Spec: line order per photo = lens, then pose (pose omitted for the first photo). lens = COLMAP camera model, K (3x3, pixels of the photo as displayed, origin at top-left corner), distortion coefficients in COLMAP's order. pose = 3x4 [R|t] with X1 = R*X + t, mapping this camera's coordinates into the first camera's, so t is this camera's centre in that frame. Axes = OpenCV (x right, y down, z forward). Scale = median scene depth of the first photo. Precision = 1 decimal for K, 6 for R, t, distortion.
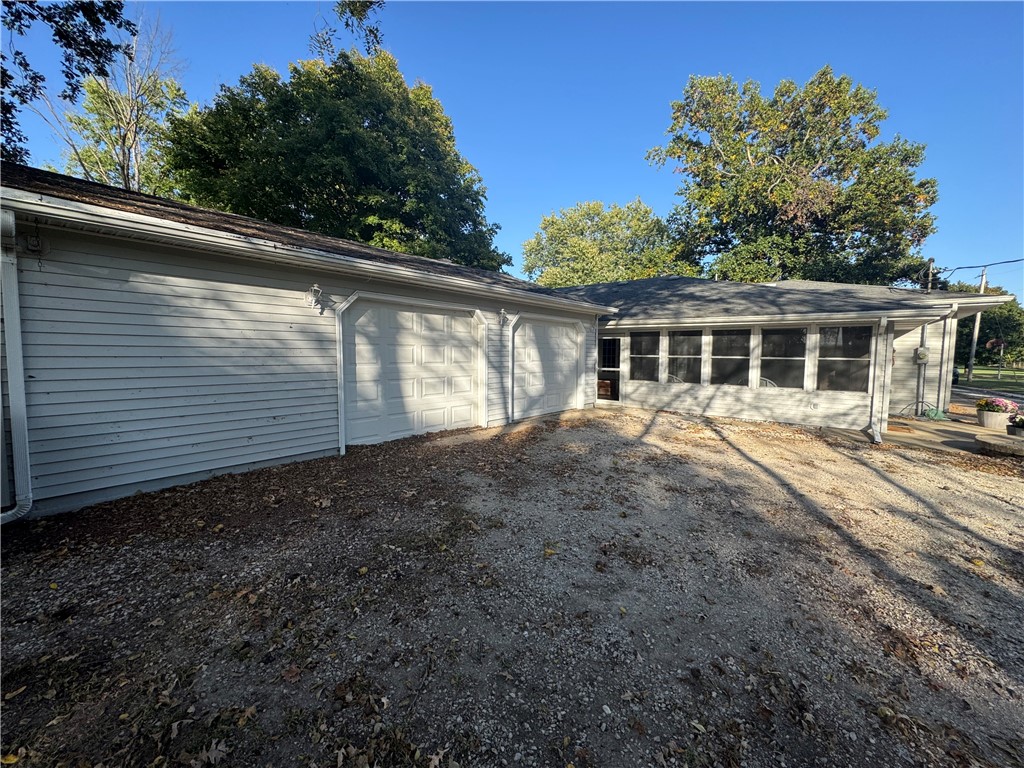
lens RADIAL K [[406.8, 0, 509.6], [0, 406.8, 378.6], [0, 0, 1]] dist [0.007224, -0.000025]
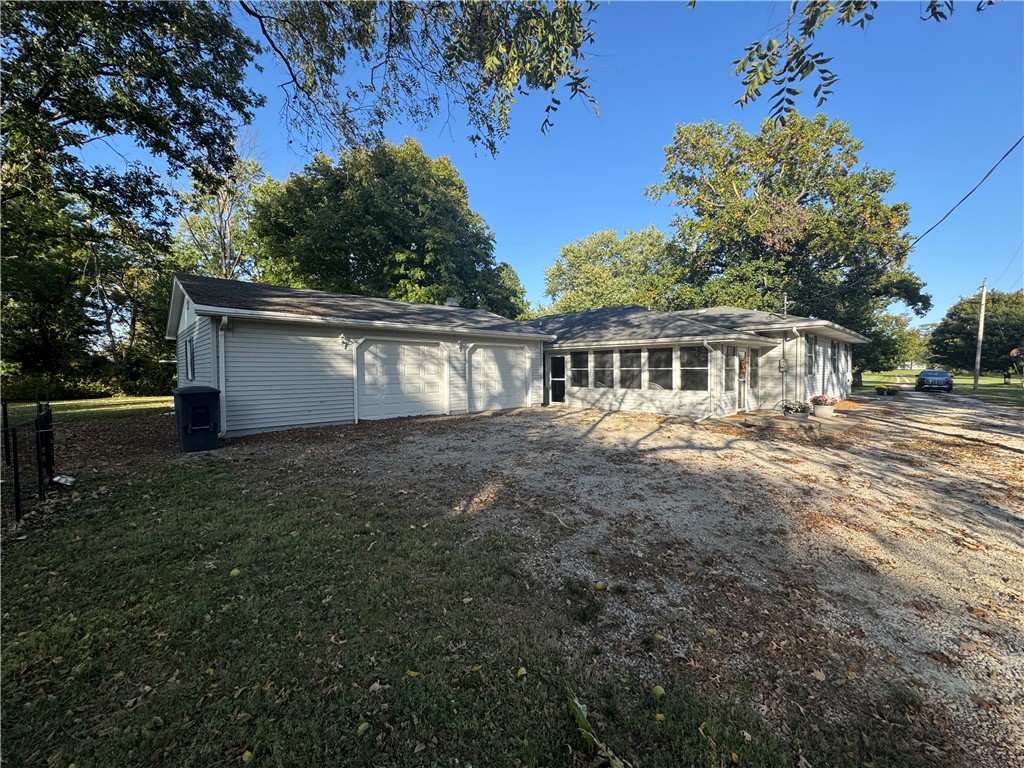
lens RADIAL K [[406.8, 0, 514.2], [0, 406.8, 388.1], [0, 0, 1]] dist [0.007224, -0.000025]
pose [[0.995725, -0.014104, -0.091289, 0.140961], [0.012056, 0.999664, -0.022944, 0.026067], [0.091582, 0.021745, 0.995560, -0.261206]]
